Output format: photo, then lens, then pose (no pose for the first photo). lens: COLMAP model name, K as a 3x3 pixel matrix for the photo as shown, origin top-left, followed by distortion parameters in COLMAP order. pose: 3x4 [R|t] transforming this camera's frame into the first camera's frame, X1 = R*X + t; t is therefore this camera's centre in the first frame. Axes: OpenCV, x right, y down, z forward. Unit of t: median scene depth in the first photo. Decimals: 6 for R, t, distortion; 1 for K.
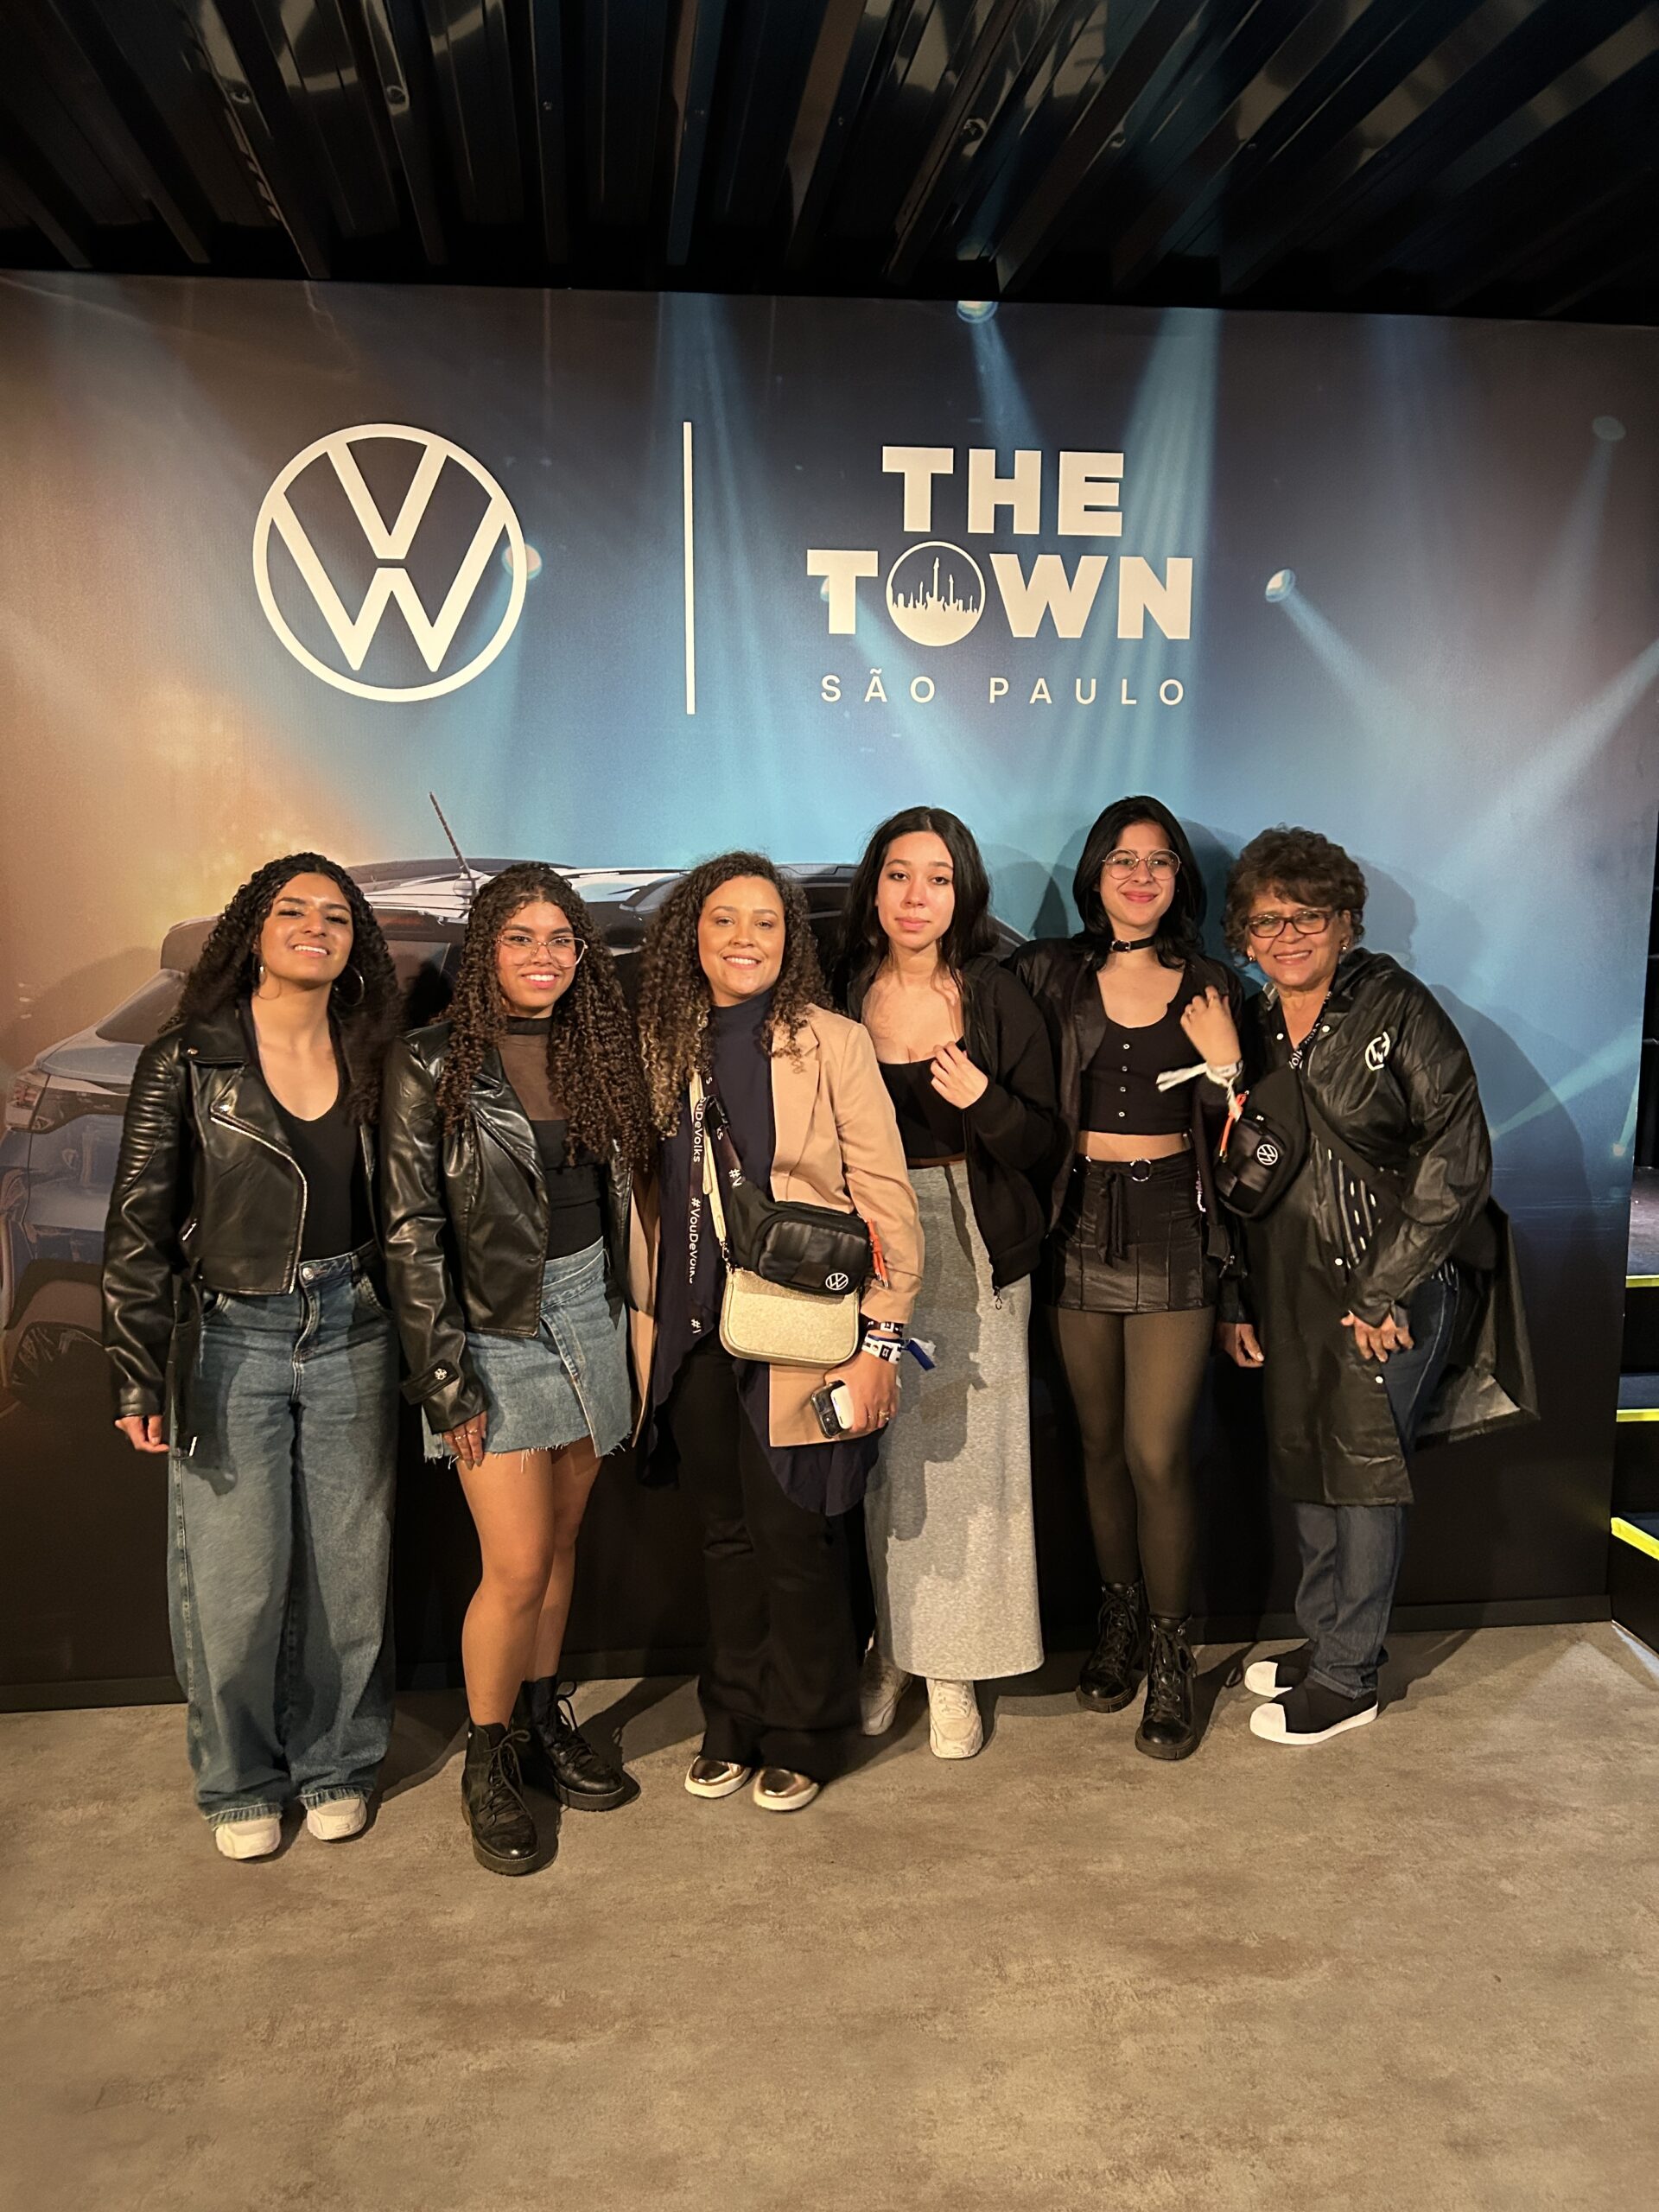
lens RADIAL K [[1670.0, 0, 825.0], [0, 1670.0, 1102.3], [0, 0, 1]] dist [-0.001847, -0.008670]
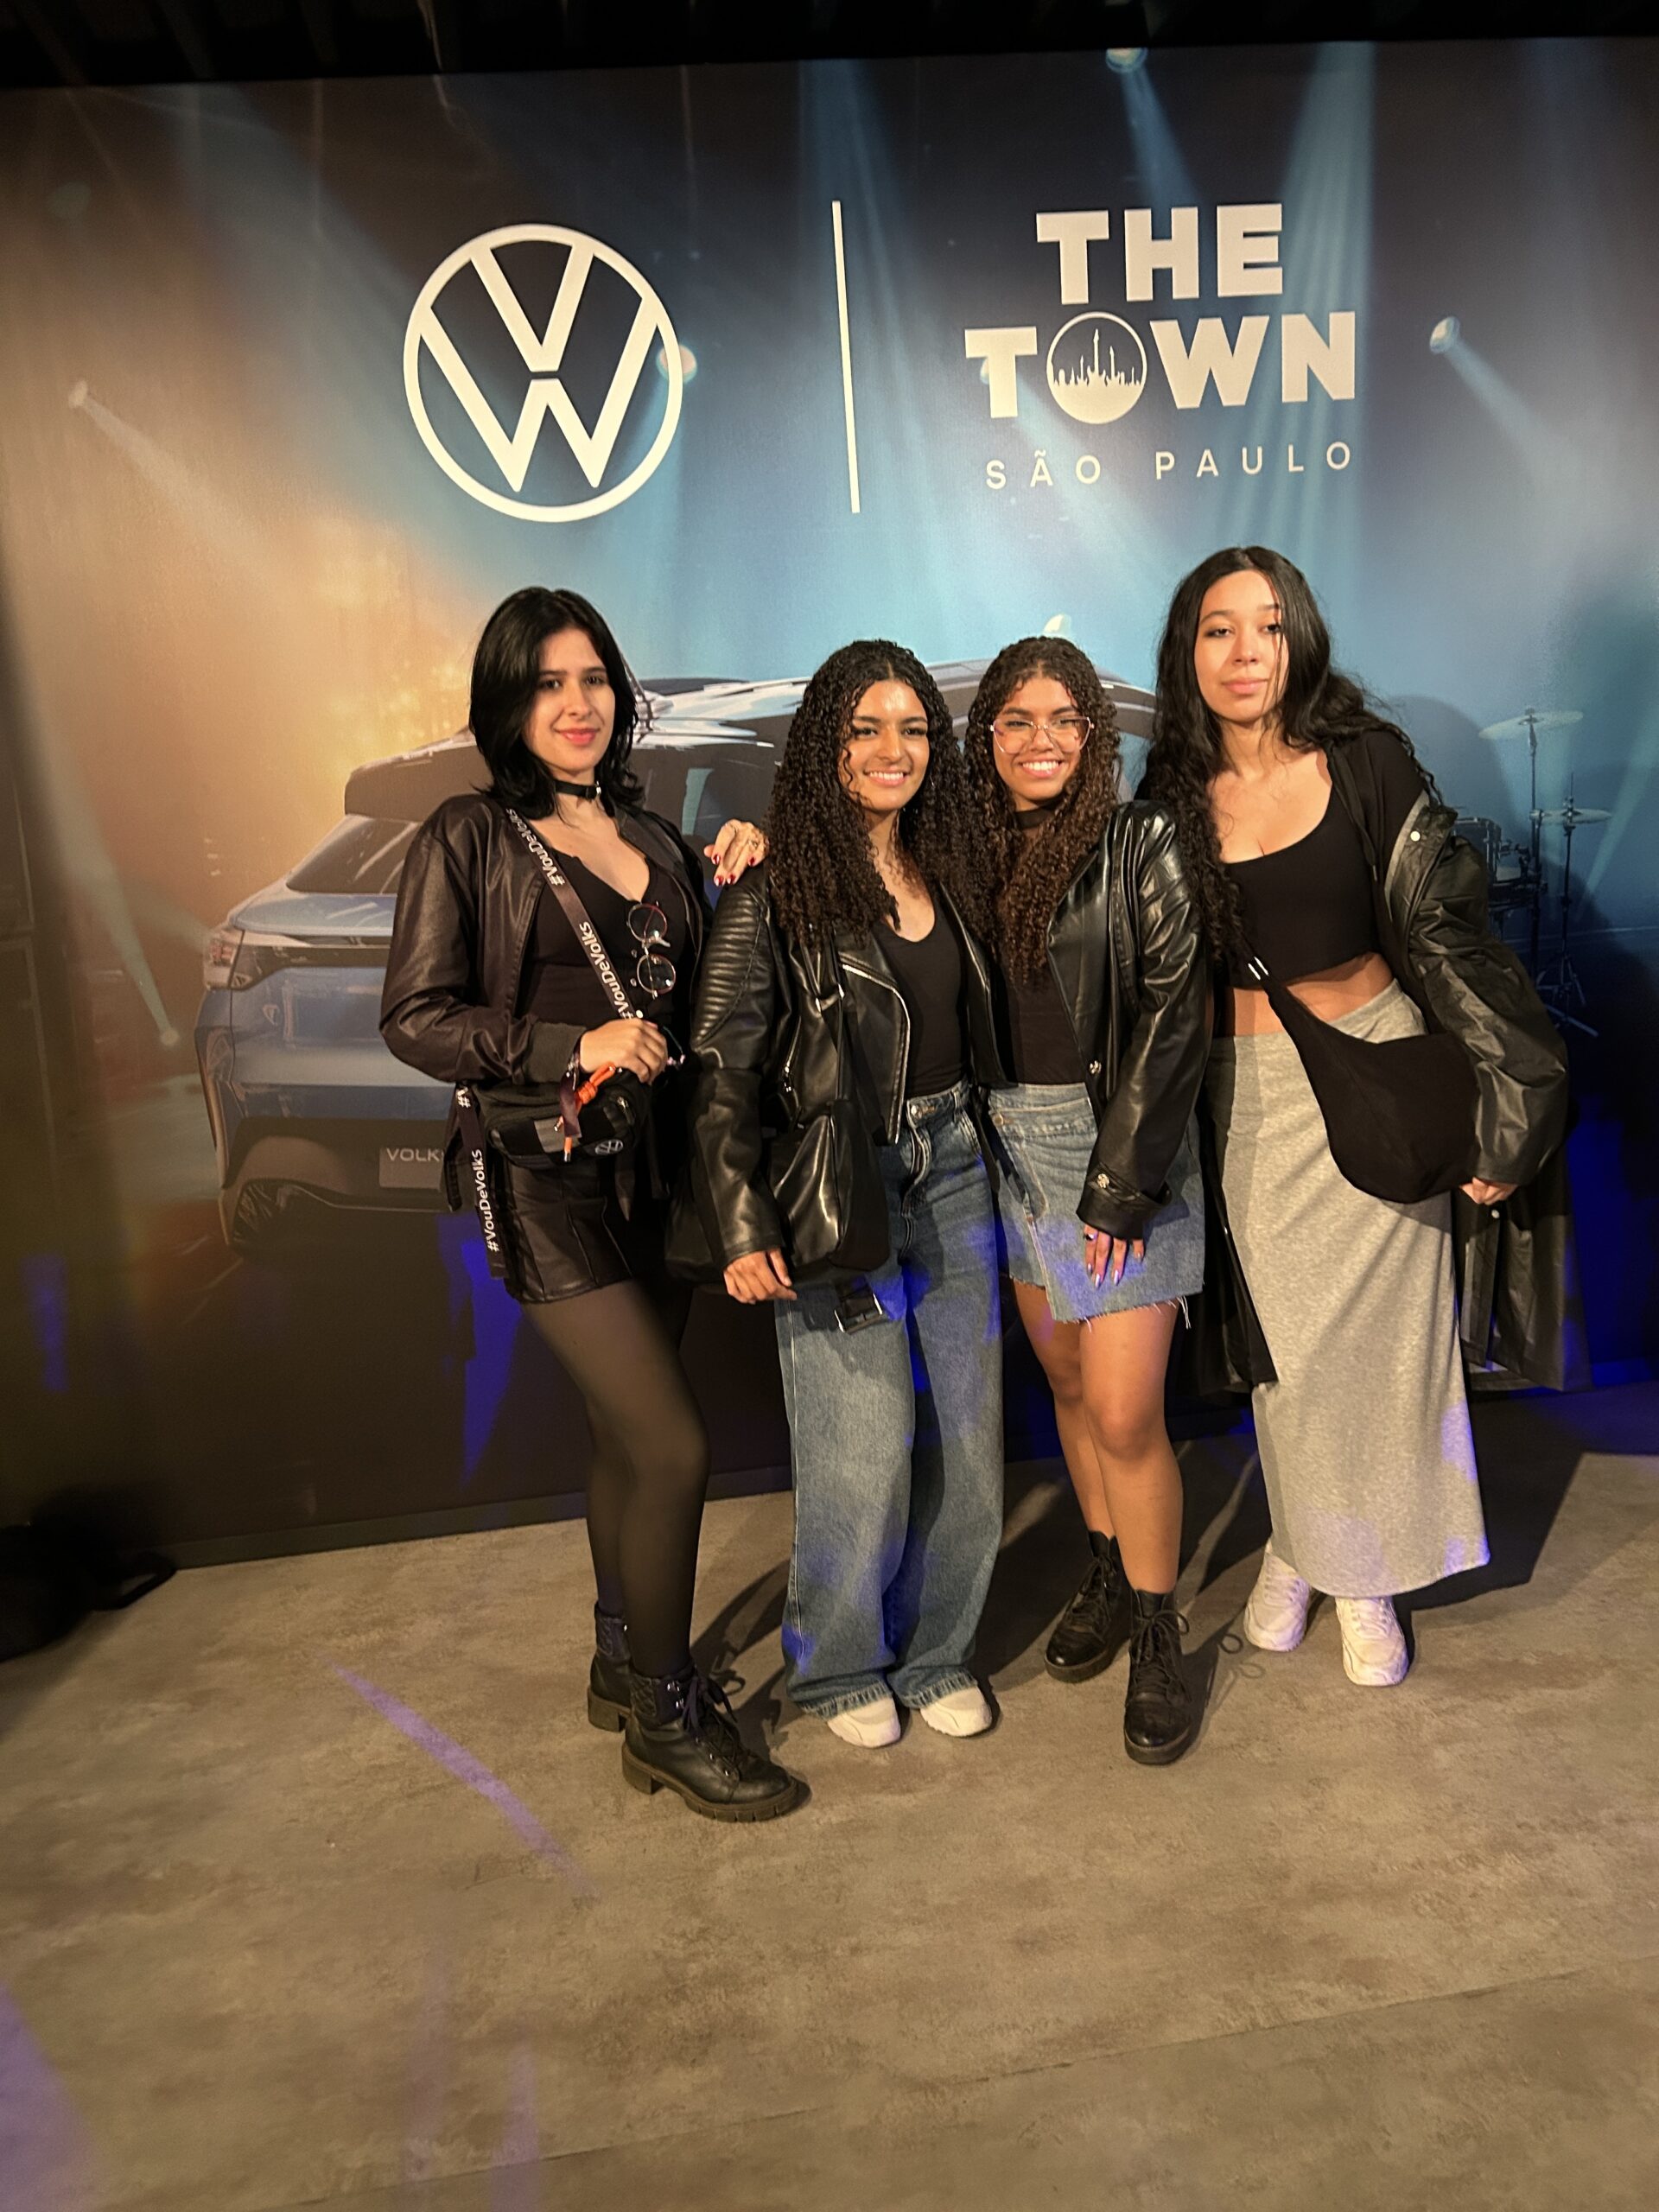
lens RADIAL K [[1670.0, 0, 834.6], [0, 1670.0, 1116.4], [0, 0, 1]] dist [-0.001847, -0.008670]
pose [[0.997108, -0.076002, -0.000320, -0.124148], [0.075773, 0.993768, 0.081748, 0.039938], [-0.005895, -0.081536, 0.996653, -0.005377]]
